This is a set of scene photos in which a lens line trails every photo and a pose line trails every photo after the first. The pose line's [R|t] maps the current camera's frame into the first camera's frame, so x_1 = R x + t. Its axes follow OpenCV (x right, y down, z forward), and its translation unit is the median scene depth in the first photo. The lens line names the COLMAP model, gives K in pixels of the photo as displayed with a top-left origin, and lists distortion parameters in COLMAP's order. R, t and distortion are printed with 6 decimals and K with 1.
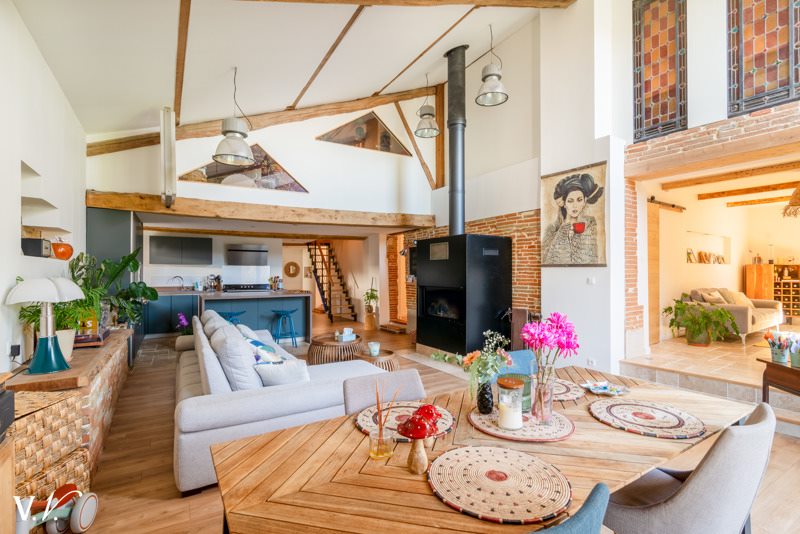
lens RADIAL K [[368.1, 0, 399.0], [0, 368.1, 271.9], [0, 0, 1]] dist [-0.018714, -0.000356]
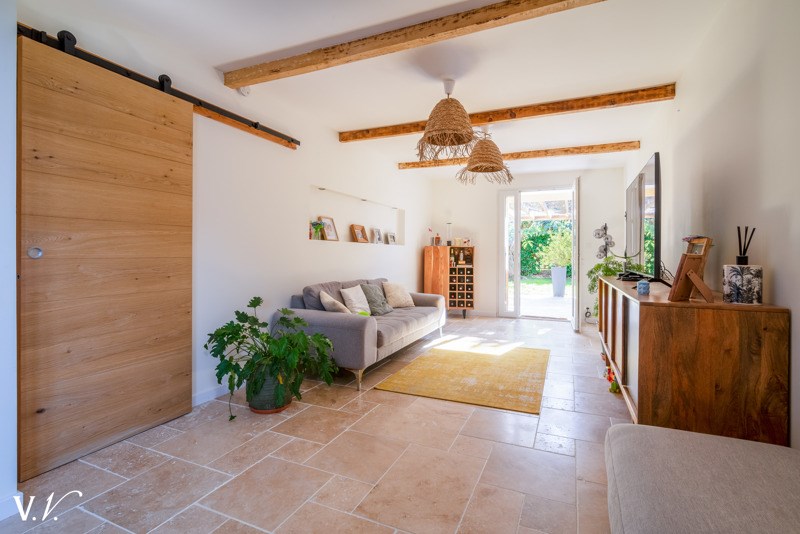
lens RADIAL K [[368.1, 0, 397.2], [0, 368.1, 259.2], [0, 0, 1]] dist [-0.018714, -0.000356]
pose [[0.848959, -0.005436, 0.528430, 0.500104], [0.001631, 0.999969, 0.007666, 0.001902], [-0.528456, -0.005646, 0.848942, 0.354366]]
